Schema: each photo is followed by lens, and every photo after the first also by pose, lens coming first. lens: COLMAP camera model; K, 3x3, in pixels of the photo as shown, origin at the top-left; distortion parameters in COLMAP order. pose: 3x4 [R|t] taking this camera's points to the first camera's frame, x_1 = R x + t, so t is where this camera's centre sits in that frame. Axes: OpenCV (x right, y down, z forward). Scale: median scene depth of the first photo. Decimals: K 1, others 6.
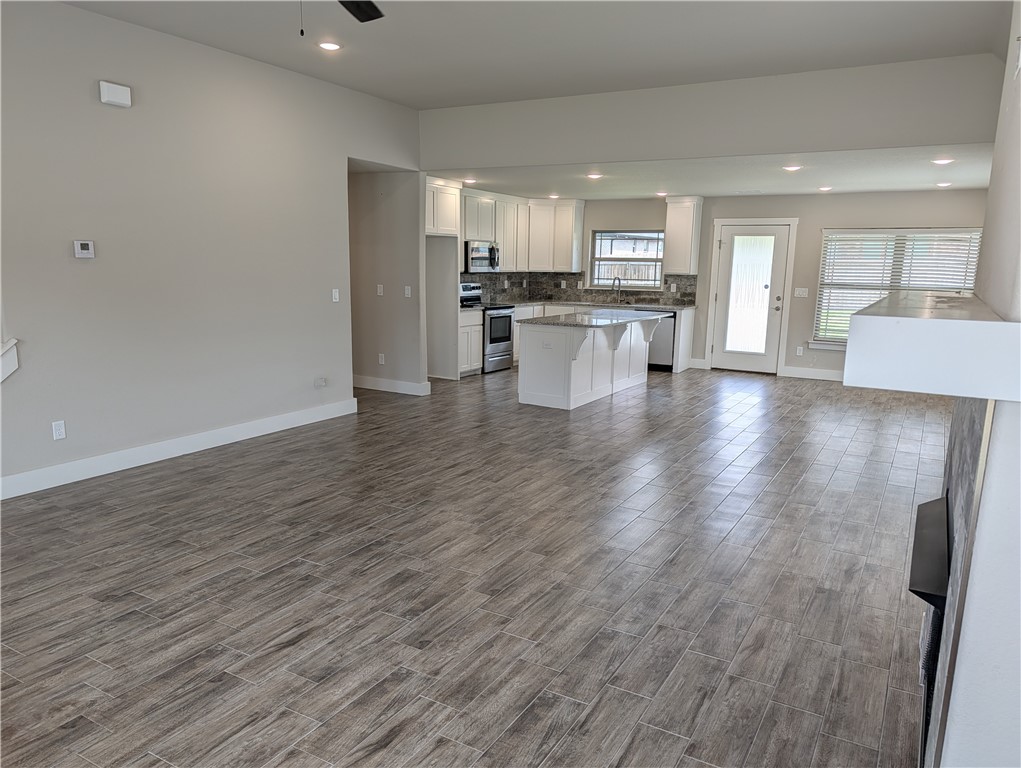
lens RADIAL K [[735.8, 0, 513.5], [0, 735.8, 392.8], [0, 0, 1]] dist [0.035036, -0.037947]
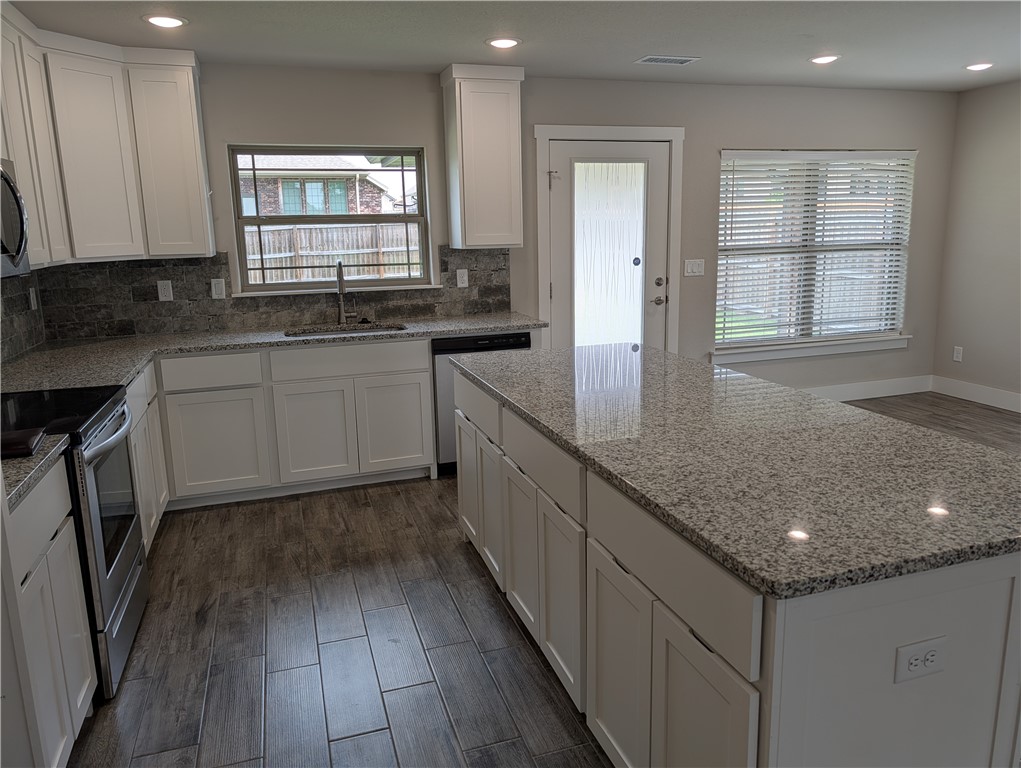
lens RADIAL K [[735.8, 0, 512.6], [0, 735.8, 381.4], [0, 0, 1]] dist [0.035036, -0.037947]
pose [[0.668967, -0.184400, 0.720055, -0.099501], [0.167573, 0.981214, 0.095597, -0.116662], [-0.724156, 0.056710, 0.687300, 0.662321]]
